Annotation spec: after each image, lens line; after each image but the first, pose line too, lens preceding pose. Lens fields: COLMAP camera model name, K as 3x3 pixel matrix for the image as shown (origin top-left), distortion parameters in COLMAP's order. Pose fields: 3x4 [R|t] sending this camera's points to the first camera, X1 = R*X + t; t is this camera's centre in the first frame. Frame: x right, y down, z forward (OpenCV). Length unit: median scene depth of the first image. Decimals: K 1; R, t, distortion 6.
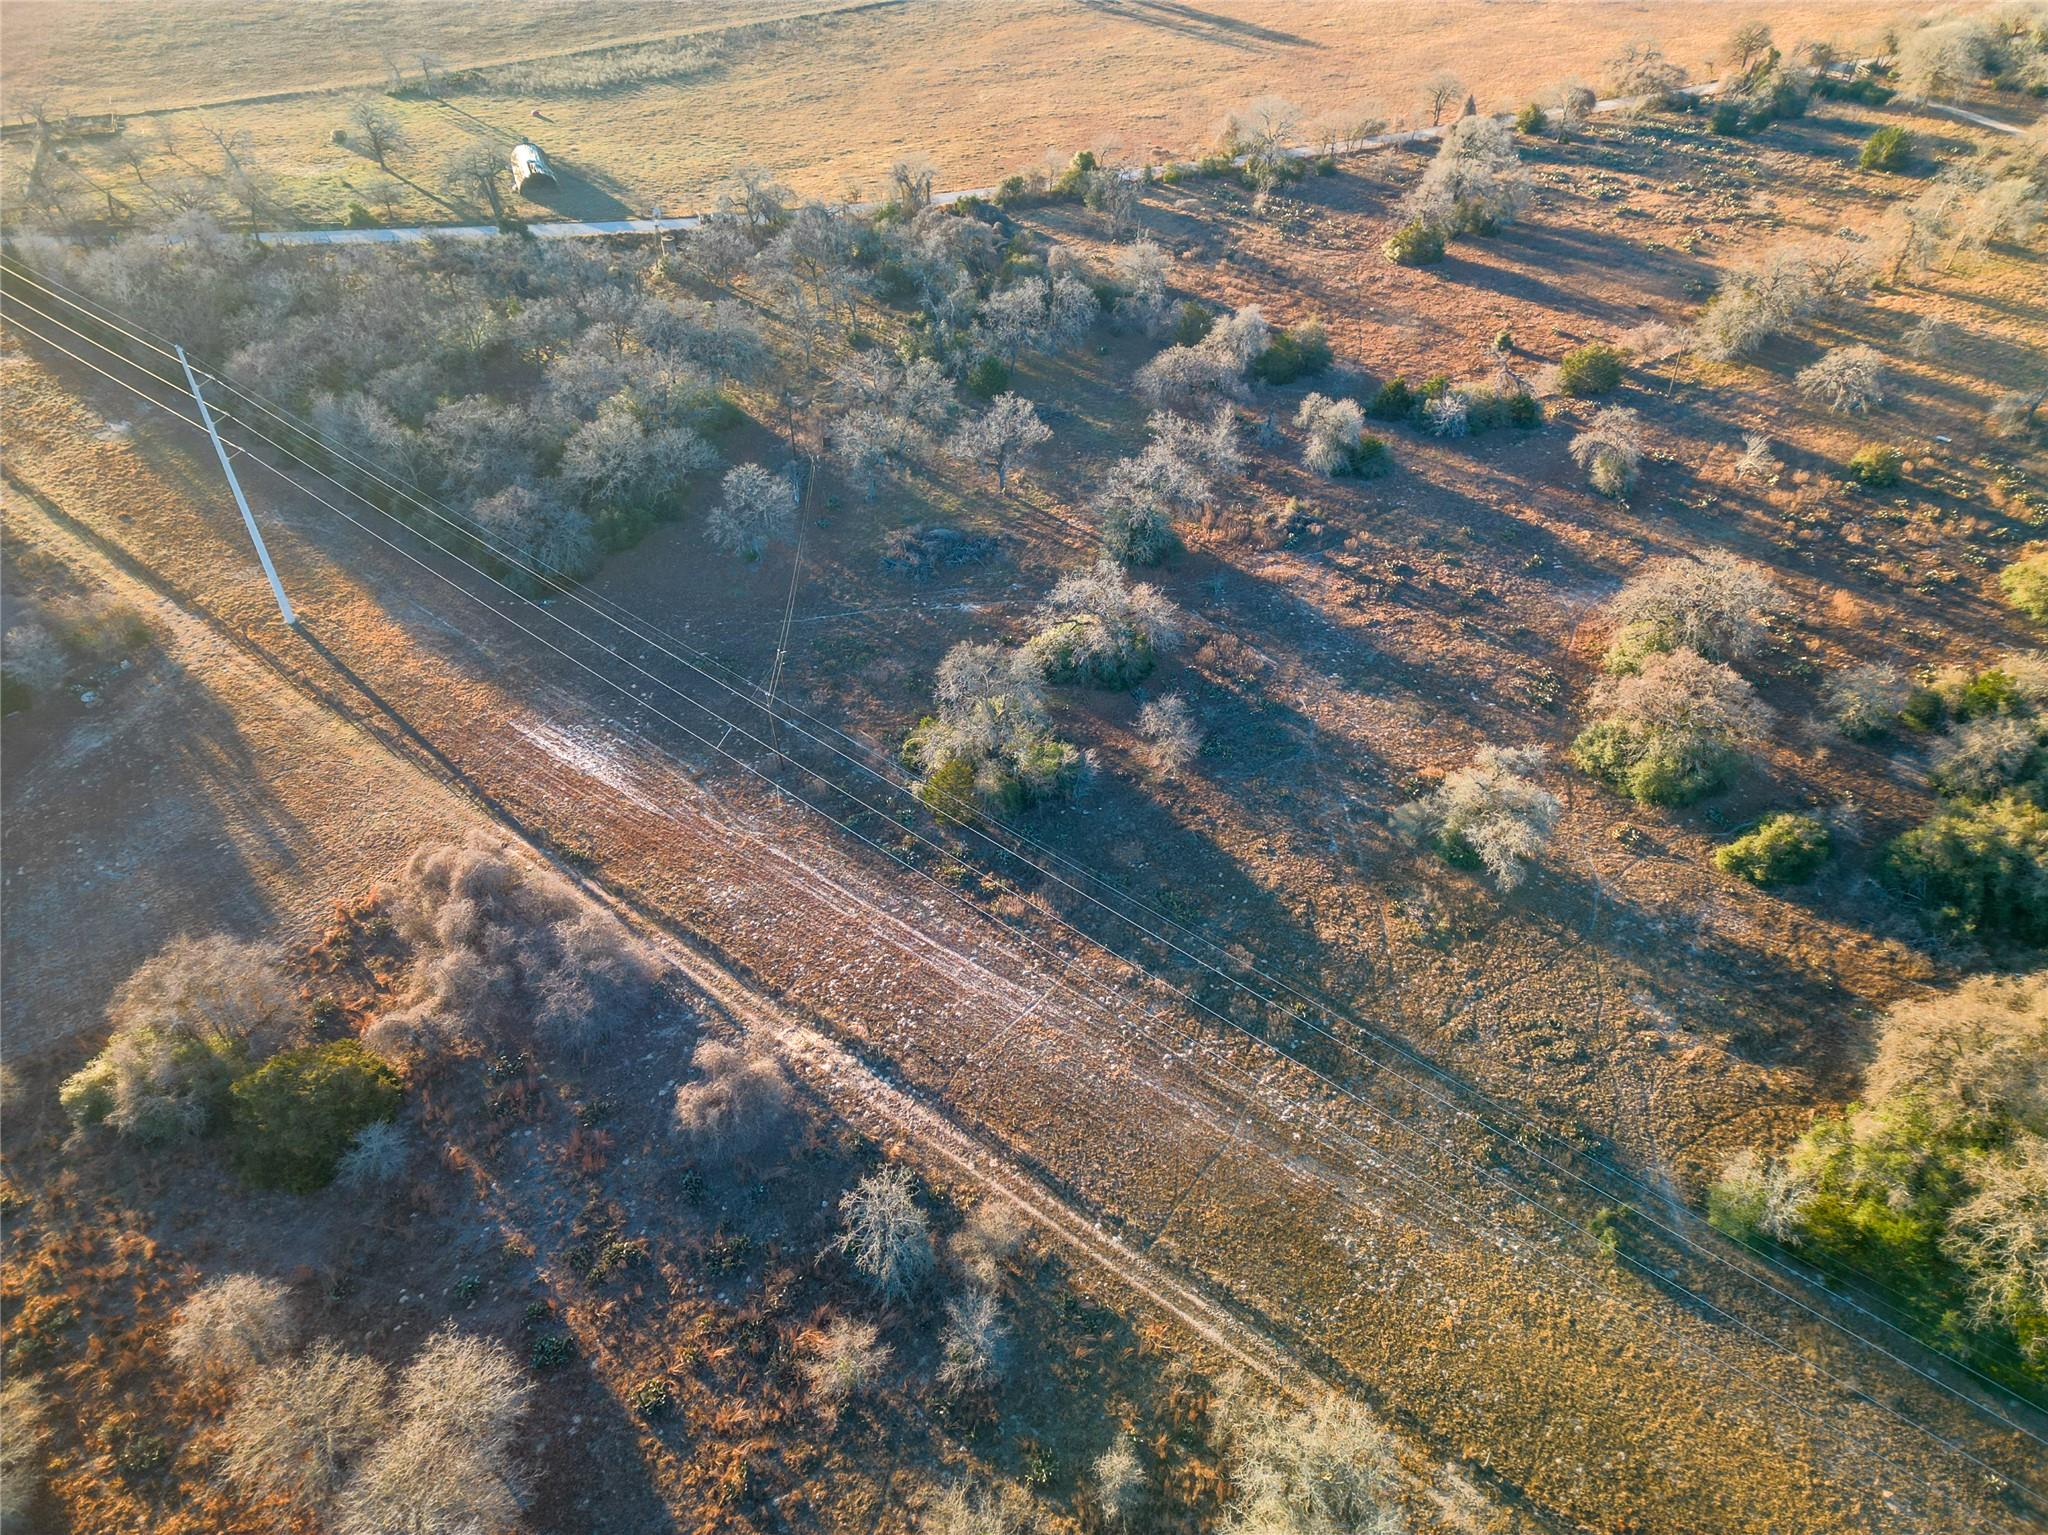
lens RADIAL K [[1404.7, 0, 1018.2], [0, 1404.7, 766.4], [0, 0, 1]] dist [0.066516, -0.057303]
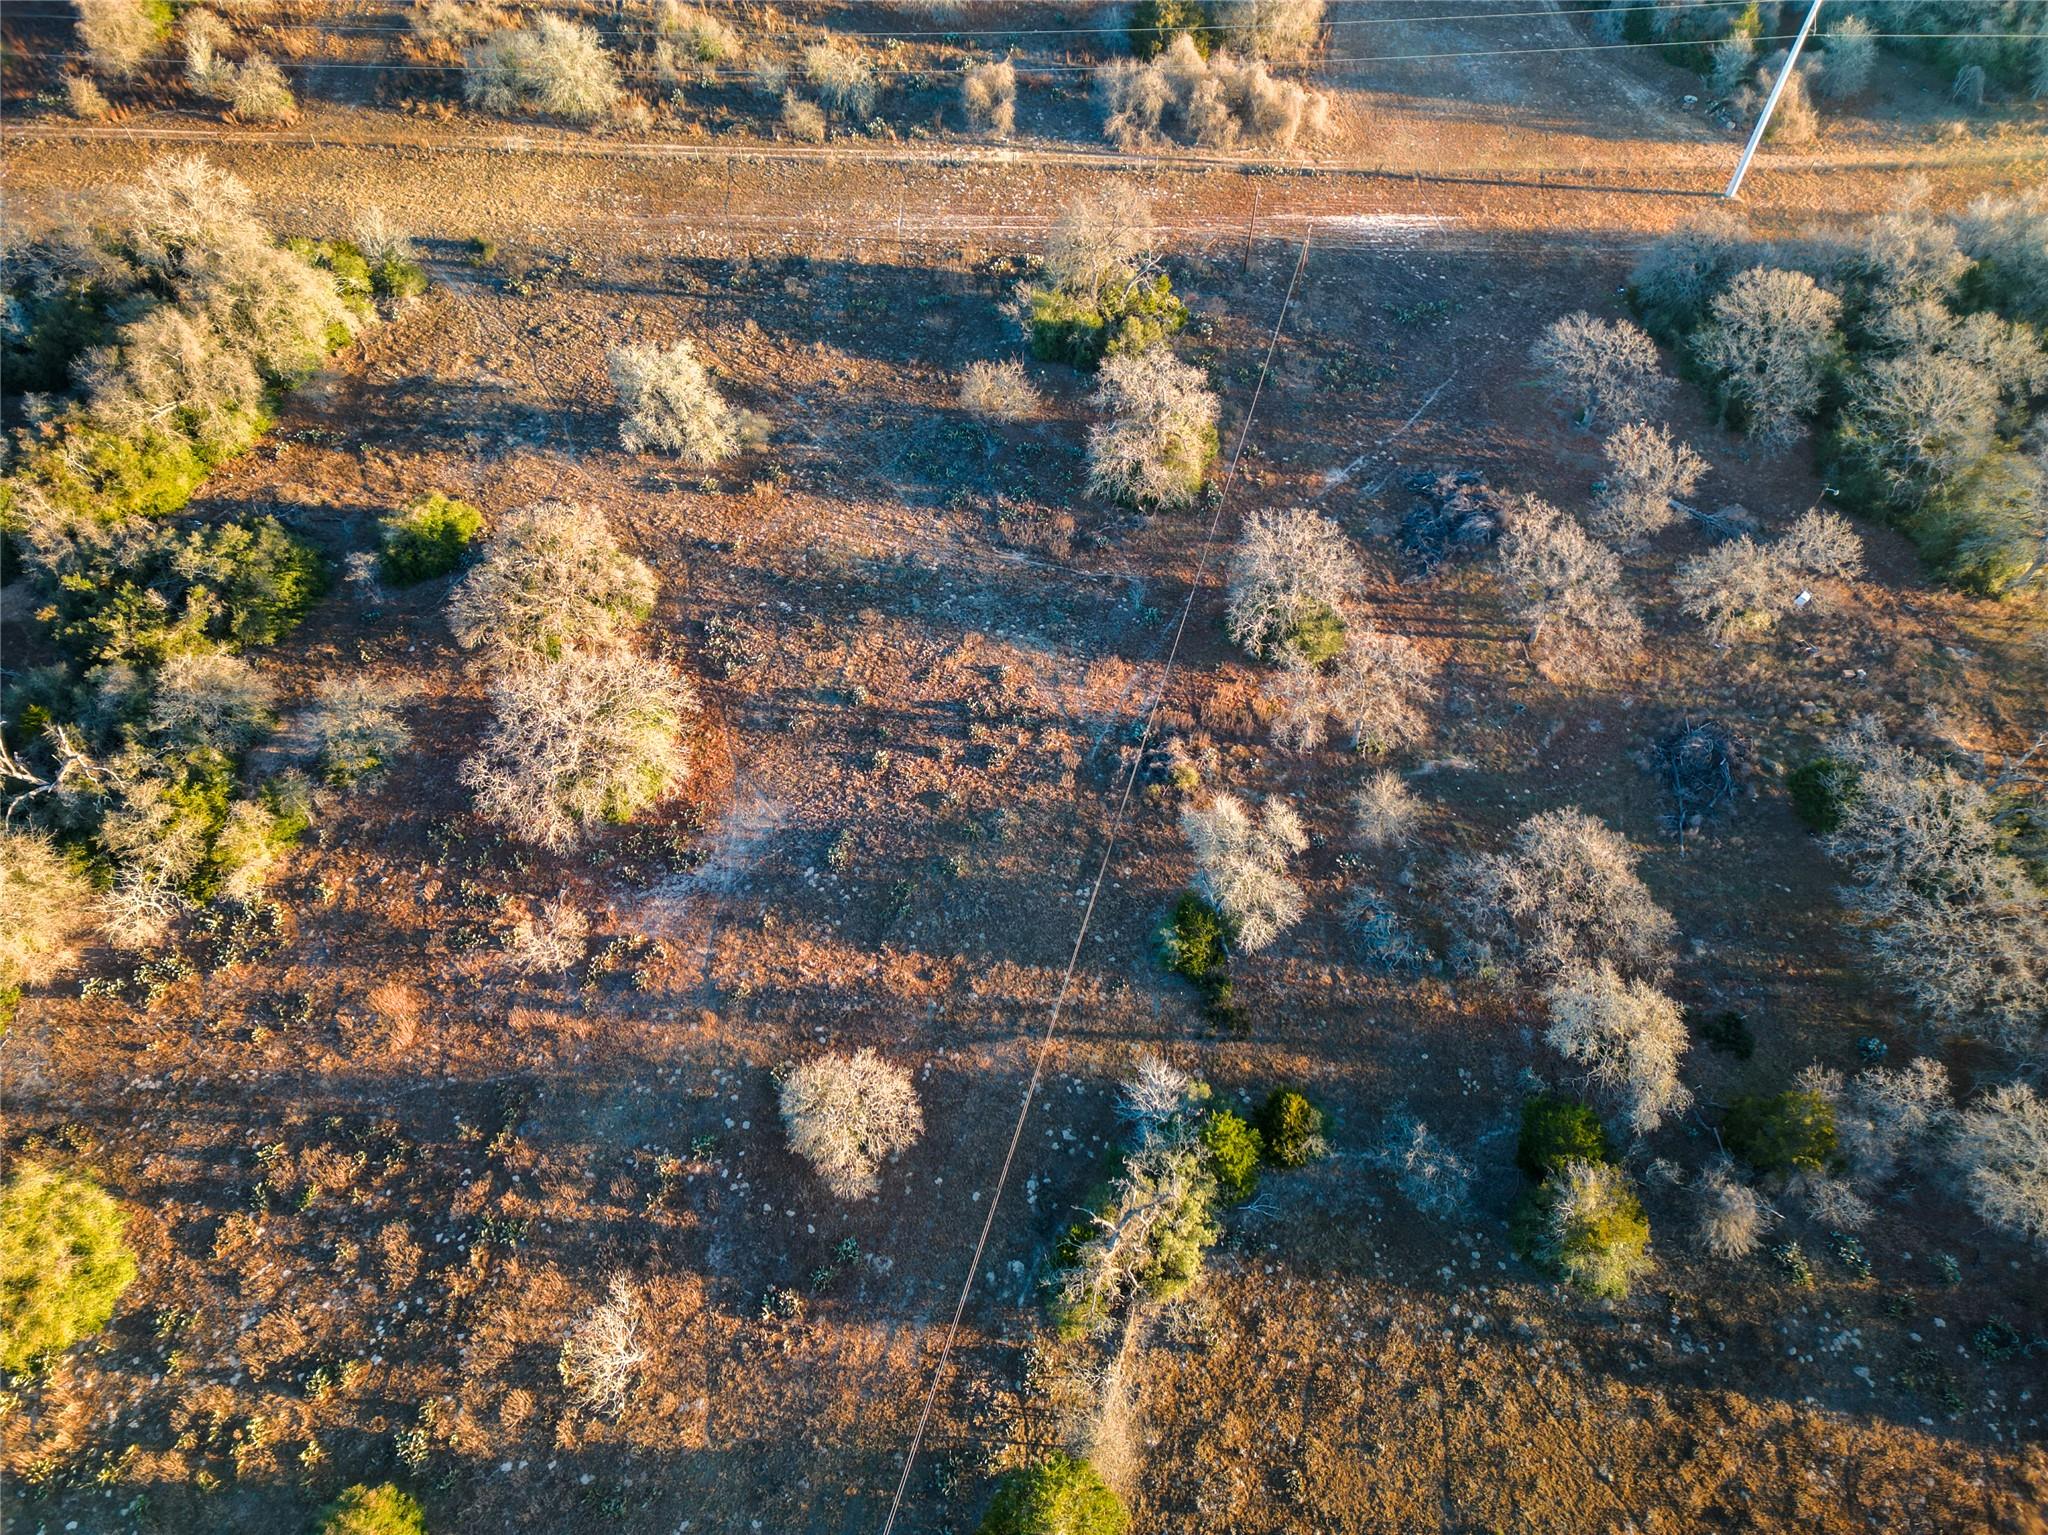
lens RADIAL K [[1404.7, 0, 1018.2], [0, 1404.7, 766.4], [0, 0, 1]] dist [0.066516, -0.057303]
pose [[-0.743010, 0.517907, -0.423921, 0.603778], [-0.465864, 0.054554, 0.883173, -0.828009], [0.480528, 0.853696, 0.200740, 0.943946]]
